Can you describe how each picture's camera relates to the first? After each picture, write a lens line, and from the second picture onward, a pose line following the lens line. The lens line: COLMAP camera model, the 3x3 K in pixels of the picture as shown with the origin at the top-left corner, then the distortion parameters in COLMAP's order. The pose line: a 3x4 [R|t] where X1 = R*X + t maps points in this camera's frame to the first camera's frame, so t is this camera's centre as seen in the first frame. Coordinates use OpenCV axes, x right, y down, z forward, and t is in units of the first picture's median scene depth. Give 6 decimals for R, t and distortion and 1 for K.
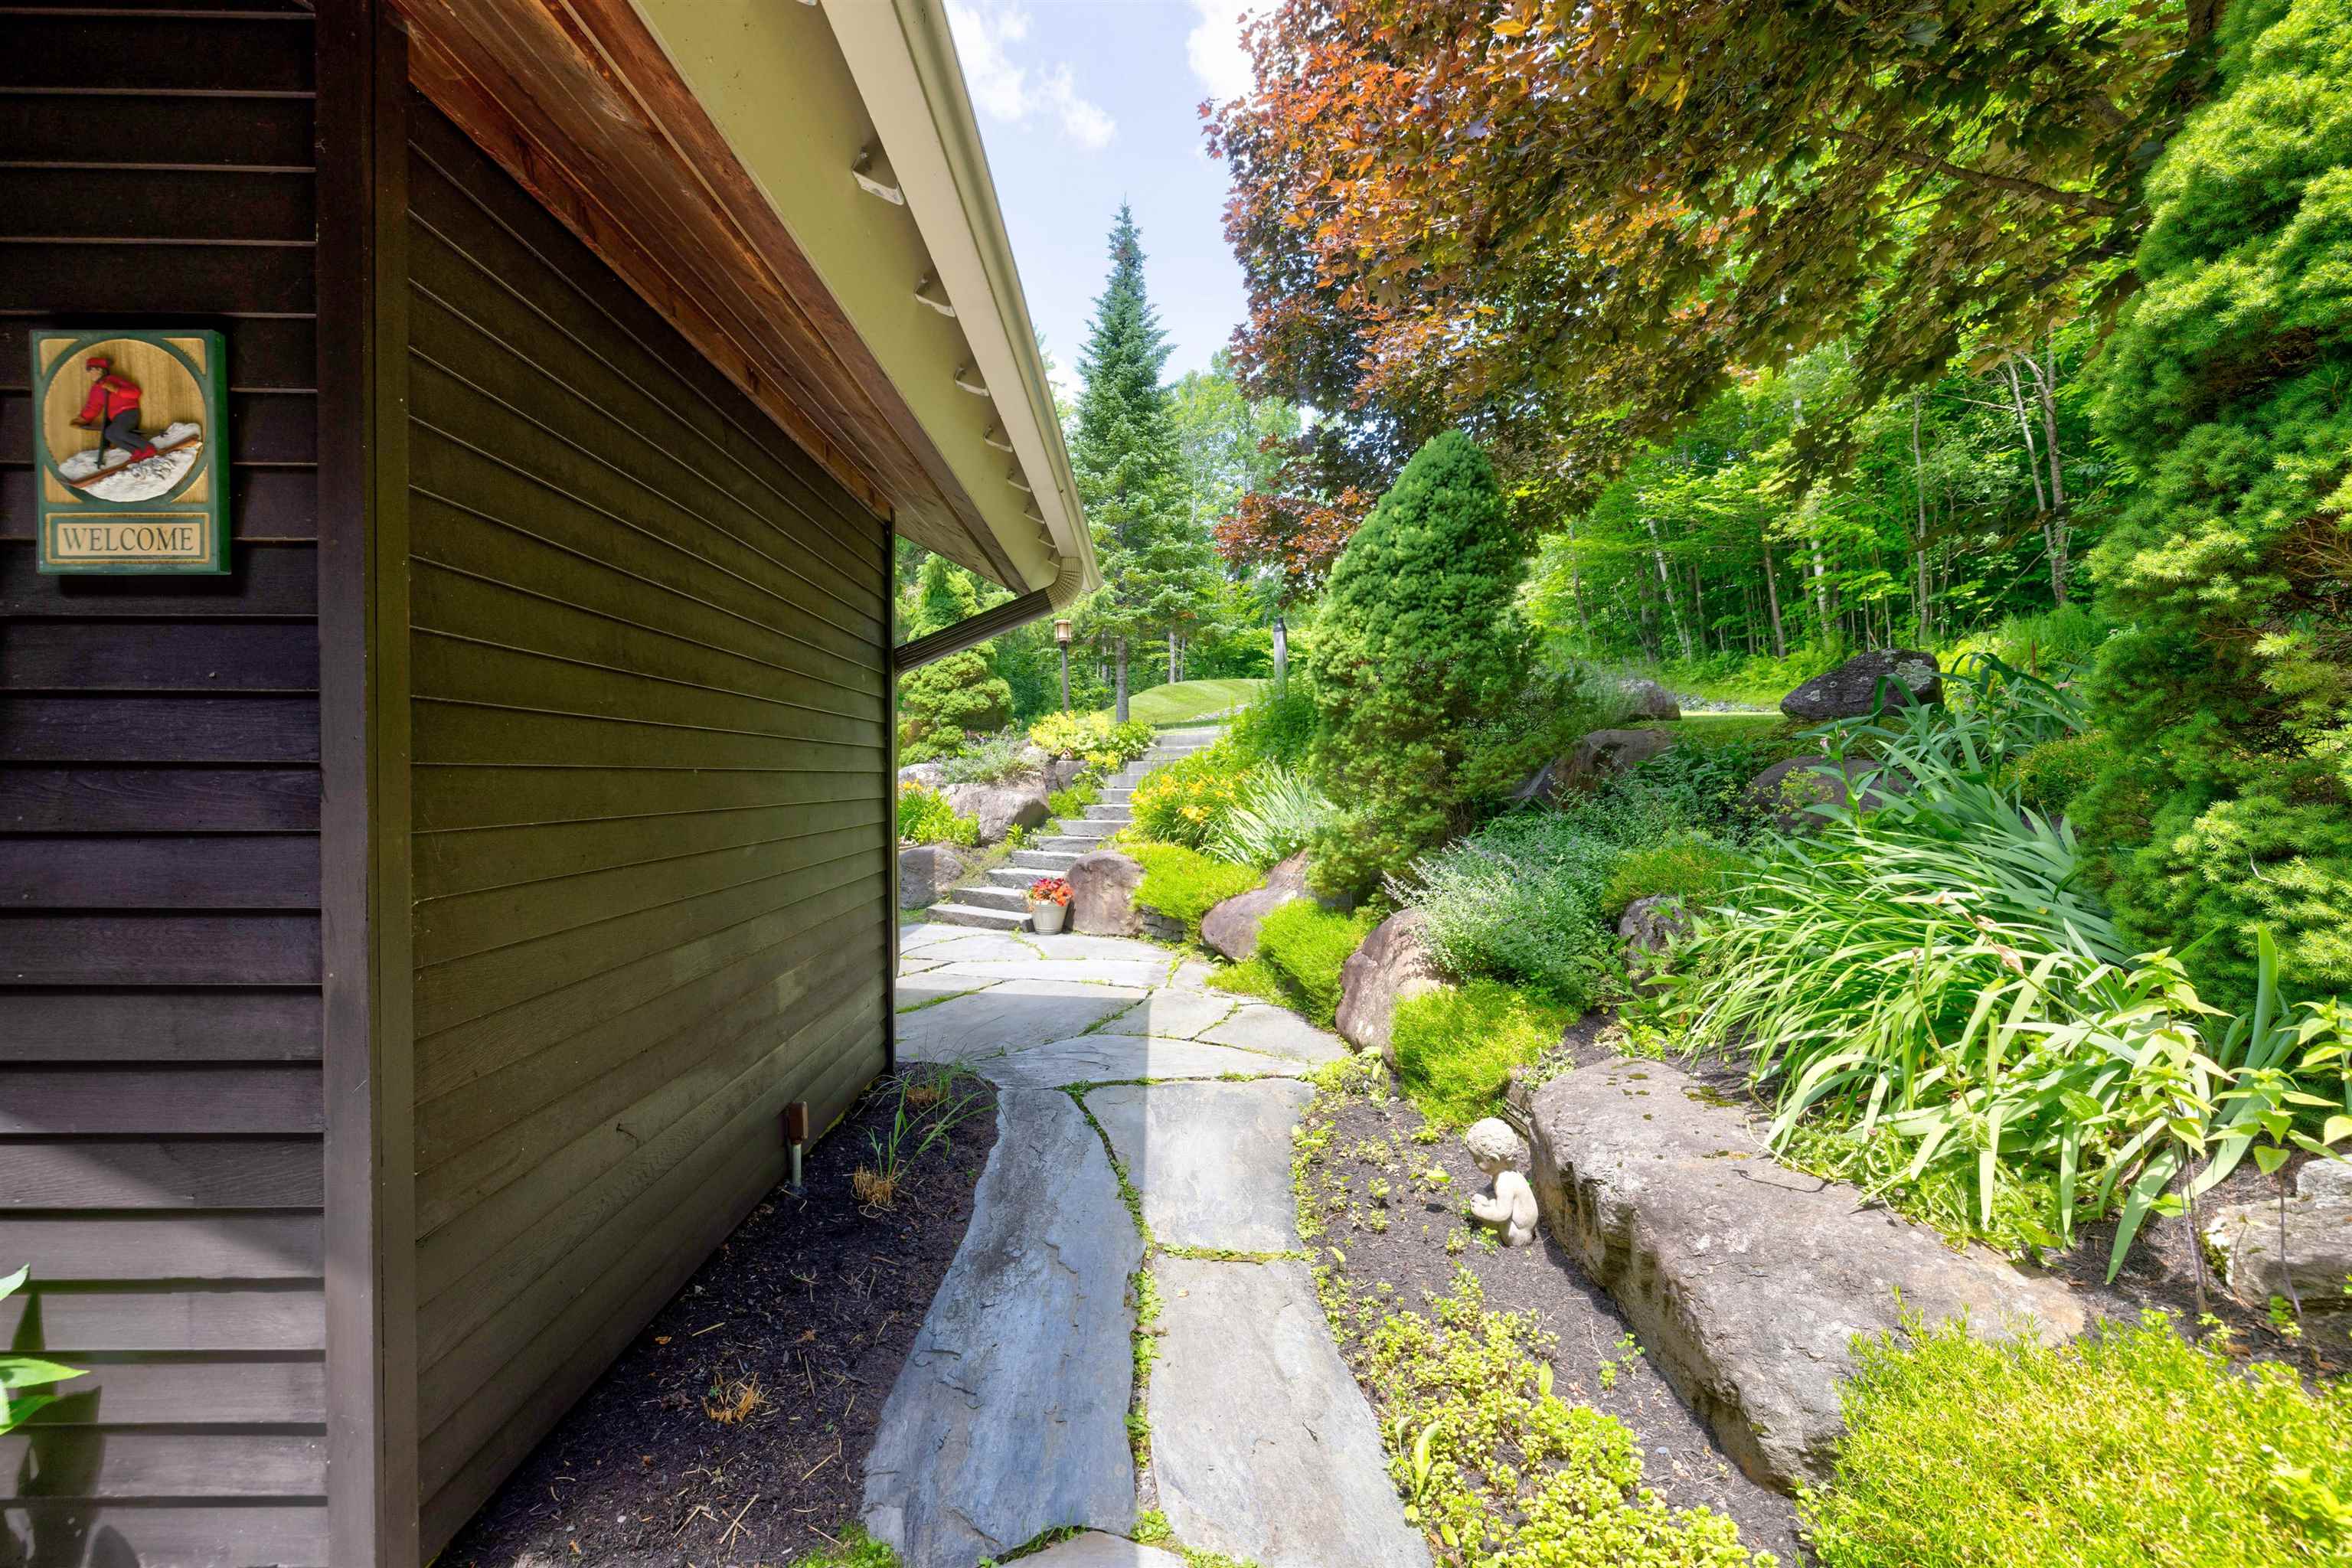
lens RADIAL K [[1013.9, 0, 1159.0], [0, 1013.9, 784.4], [0, 0, 1]] dist [-0.000371, -0.001261]
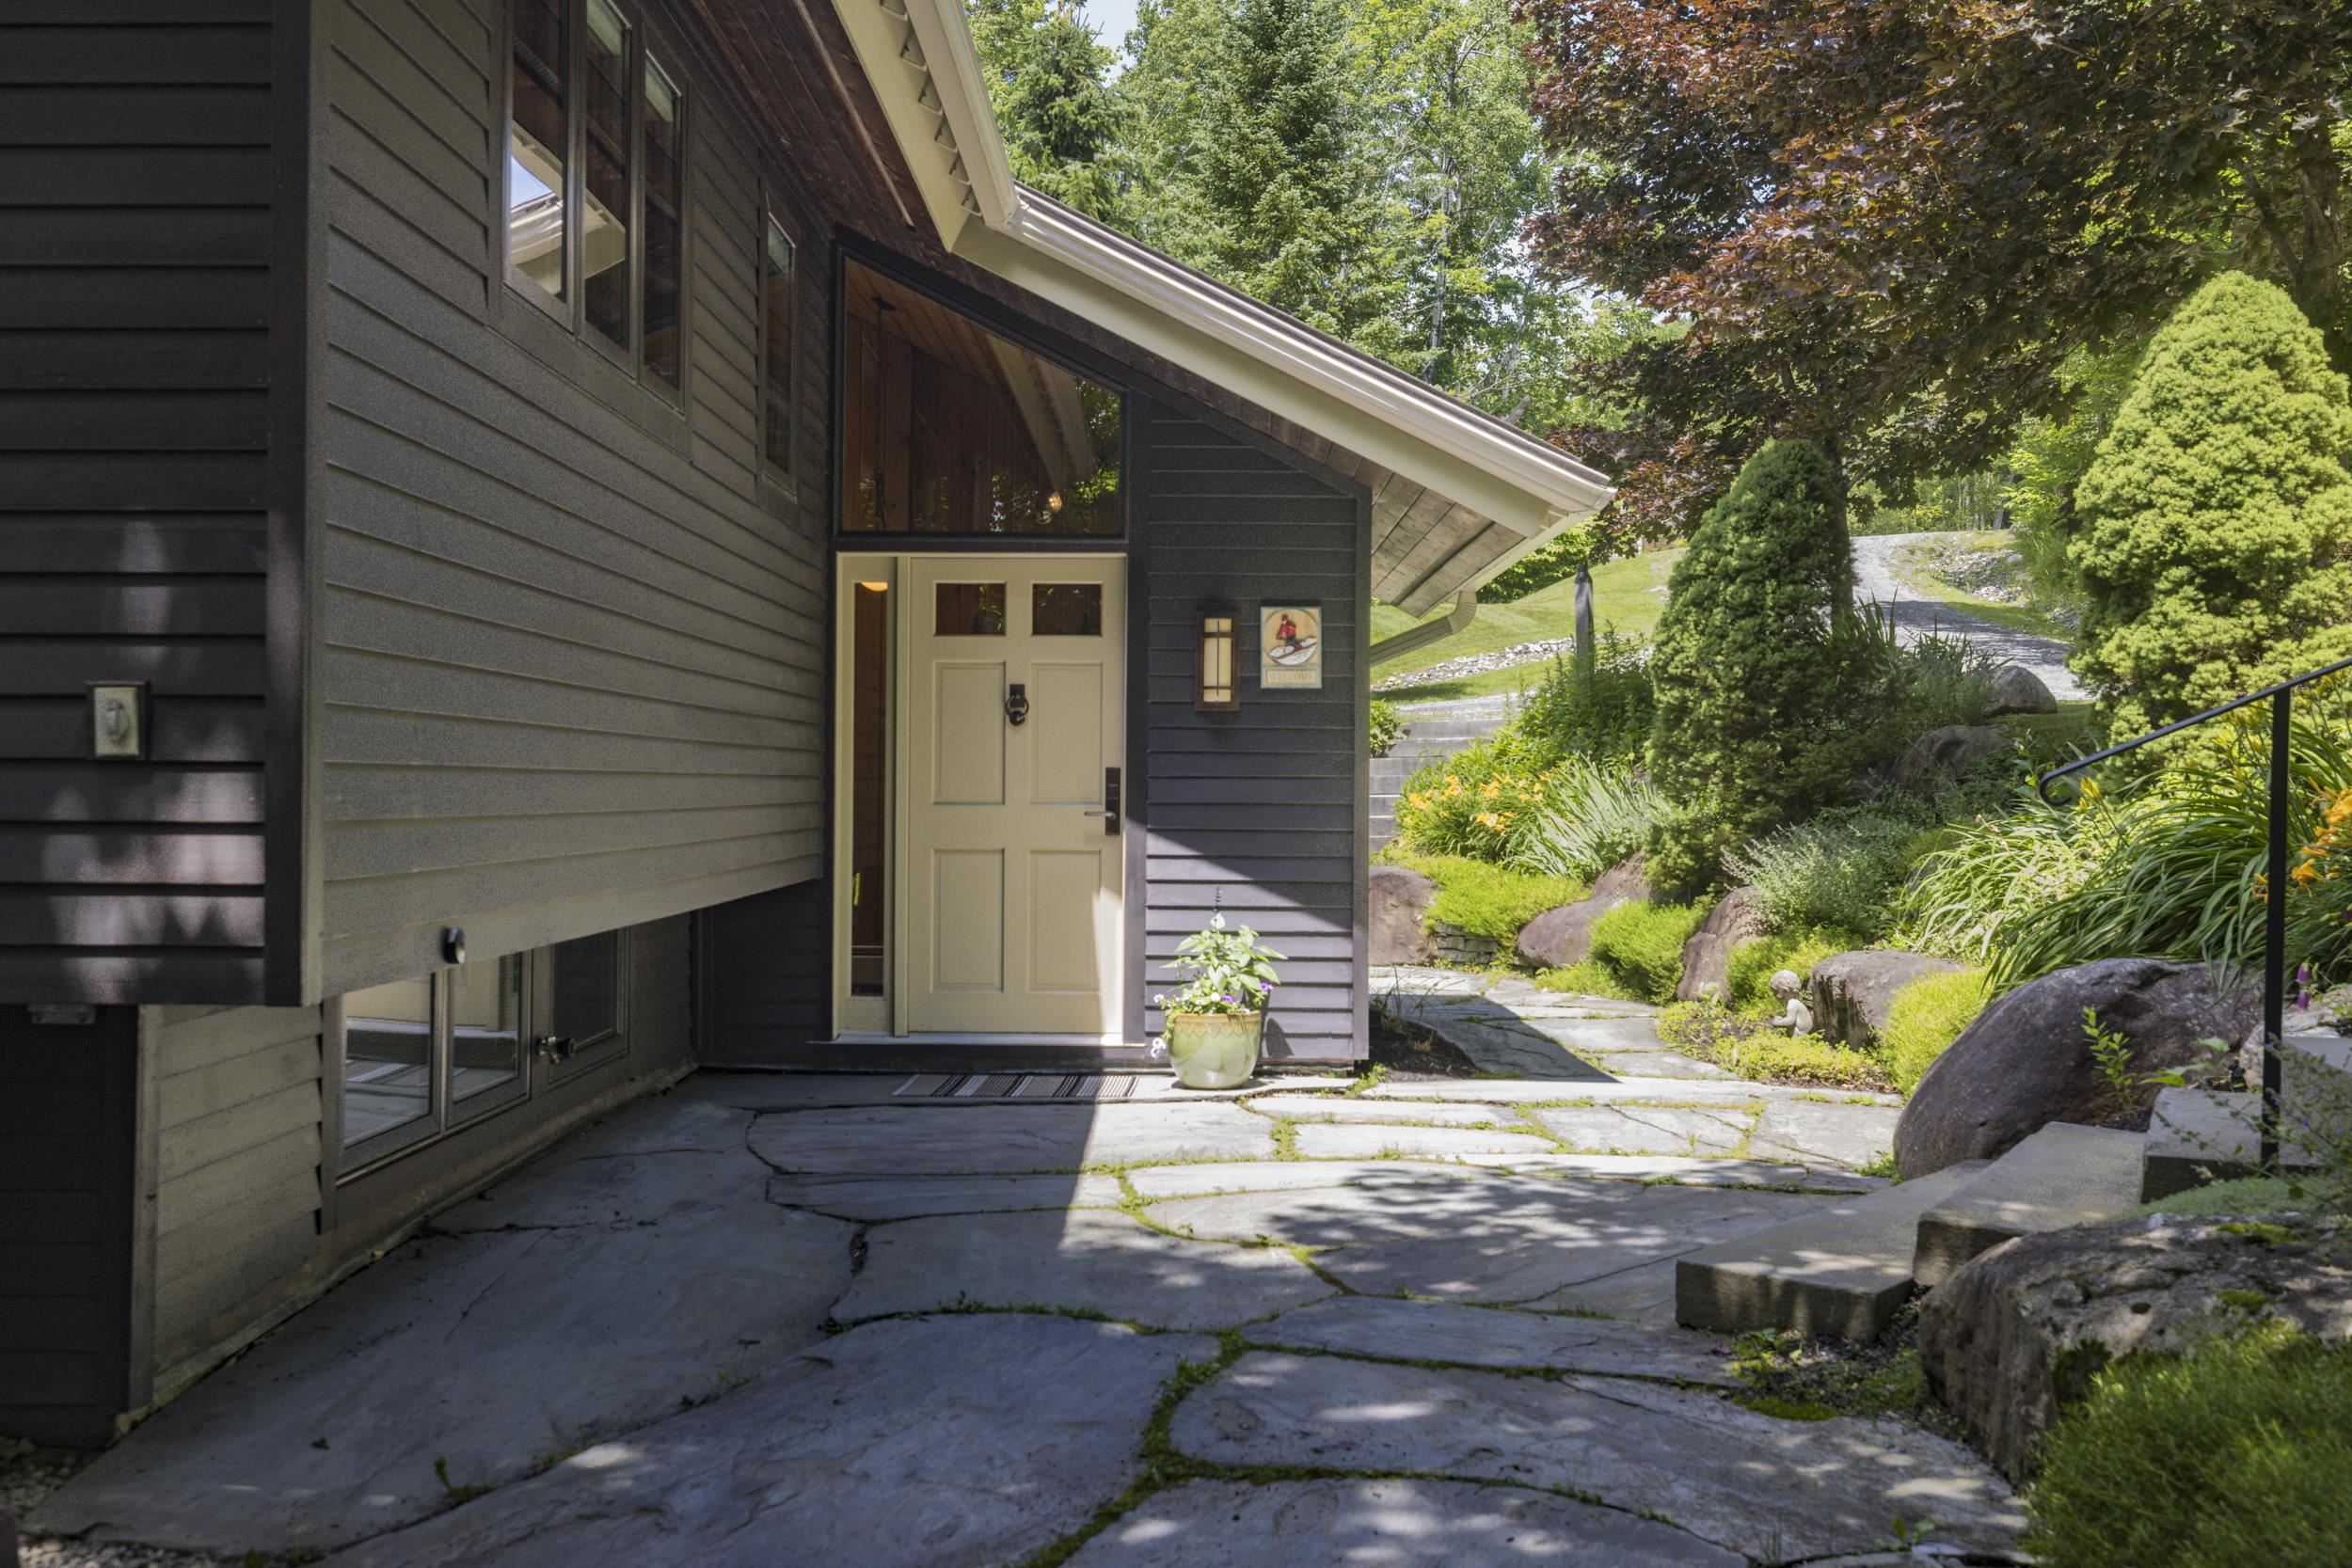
lens RADIAL K [[2290.6, 0, 1178.3], [0, 2290.6, 772.4], [0, 0, 1]] dist [0.023025, 0.000000]
pose [[0.999831, 0.003902, -0.017964, -0.297621], [-0.004235, 0.999820, -0.018516, 0.039423], [0.017888, 0.018589, 0.999667, -1.380911]]
